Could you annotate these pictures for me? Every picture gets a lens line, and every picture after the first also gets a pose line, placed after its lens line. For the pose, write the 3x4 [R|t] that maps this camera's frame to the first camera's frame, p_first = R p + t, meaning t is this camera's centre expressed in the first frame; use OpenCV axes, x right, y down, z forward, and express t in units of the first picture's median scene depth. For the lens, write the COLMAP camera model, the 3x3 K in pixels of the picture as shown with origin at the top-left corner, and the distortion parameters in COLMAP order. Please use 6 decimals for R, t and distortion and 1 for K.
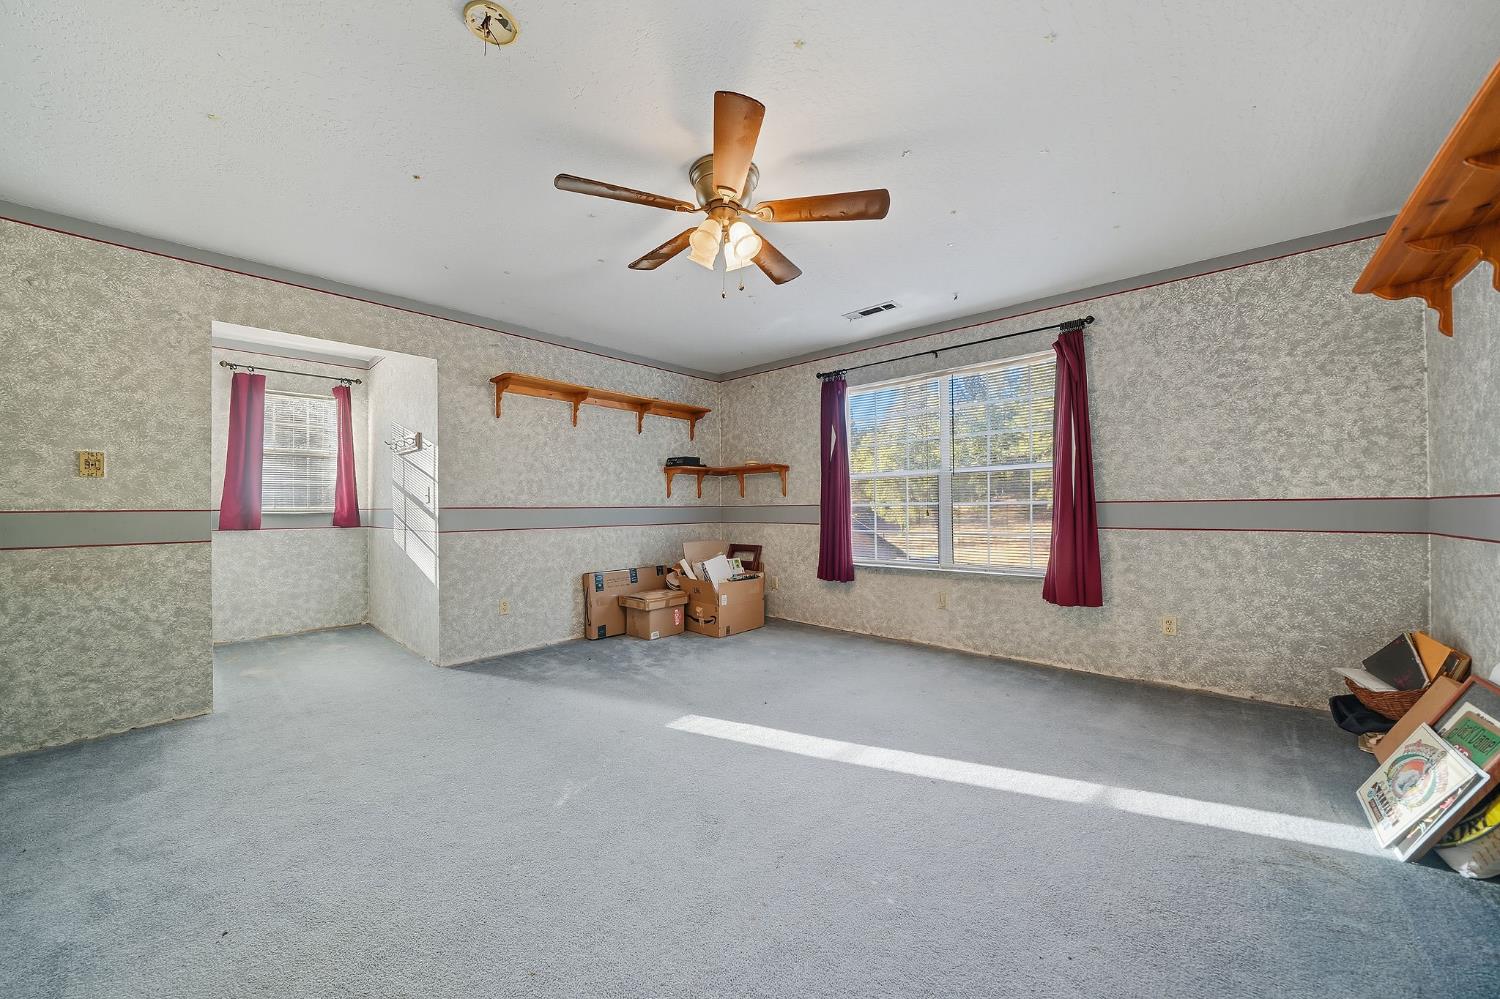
lens RADIAL K [[535.1, 0, 751.8], [0, 535.1, 502.3], [0, 0, 1]] dist [-0.018014, -0.000205]
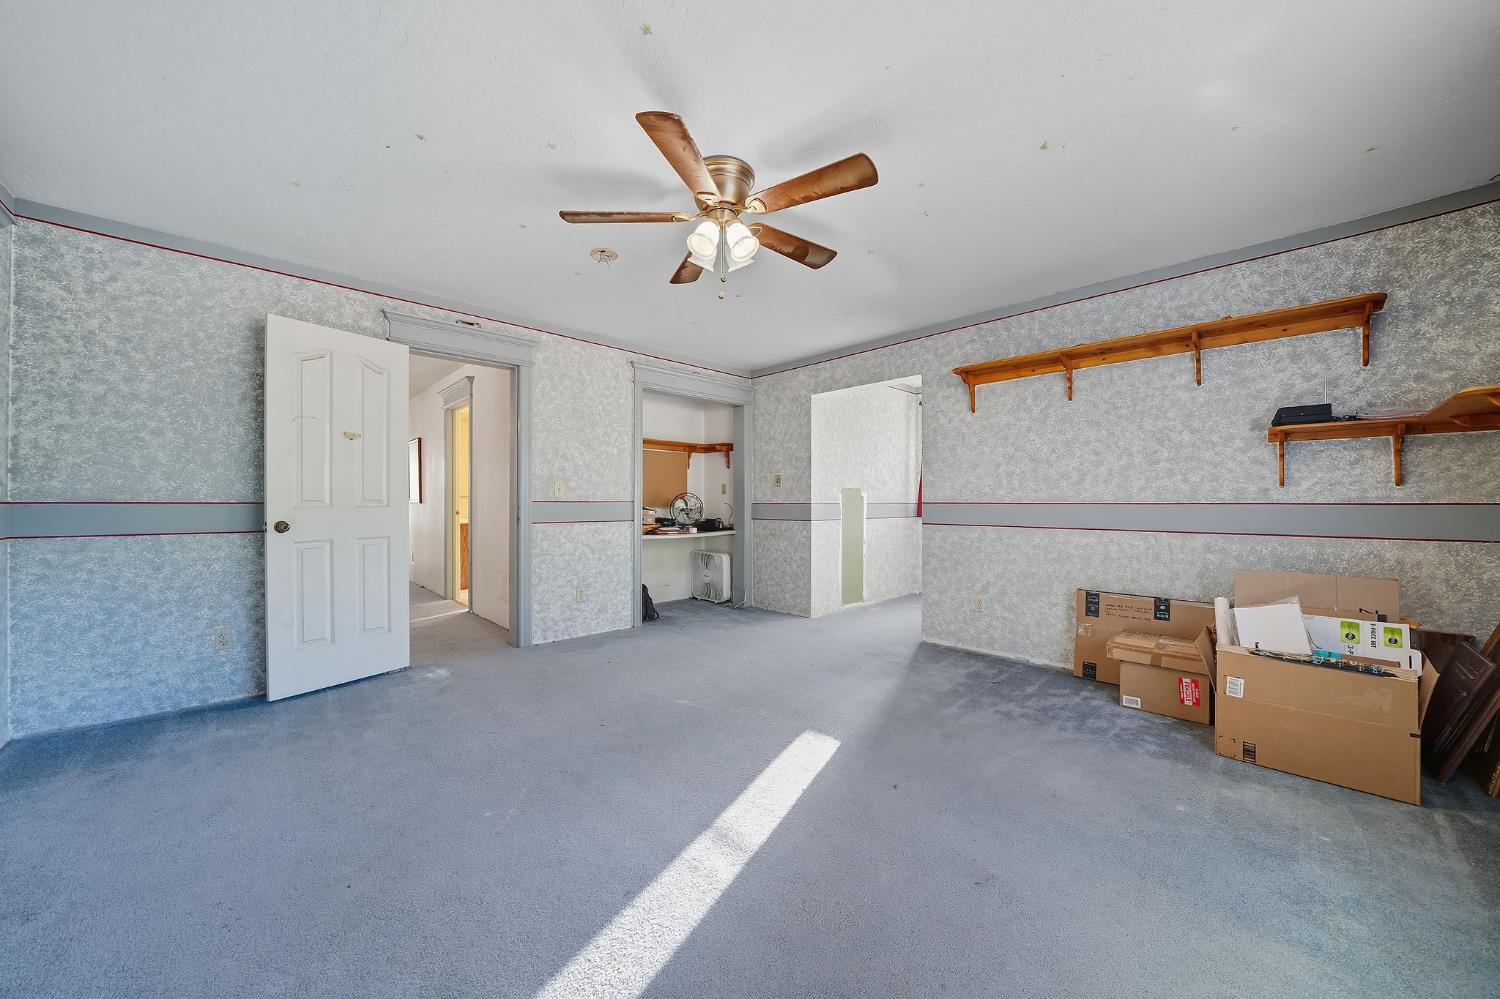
lens RADIAL K [[535.1, 0, 739.9], [0, 535.1, 499.4], [0, 0, 1]] dist [-0.018014, -0.000205]
pose [[-0.091981, 0.000191, -0.995761, 0.520058], [0.006729, 0.999977, -0.000430, 0.001067], [0.995738, -0.006740, -0.091980, 0.614759]]
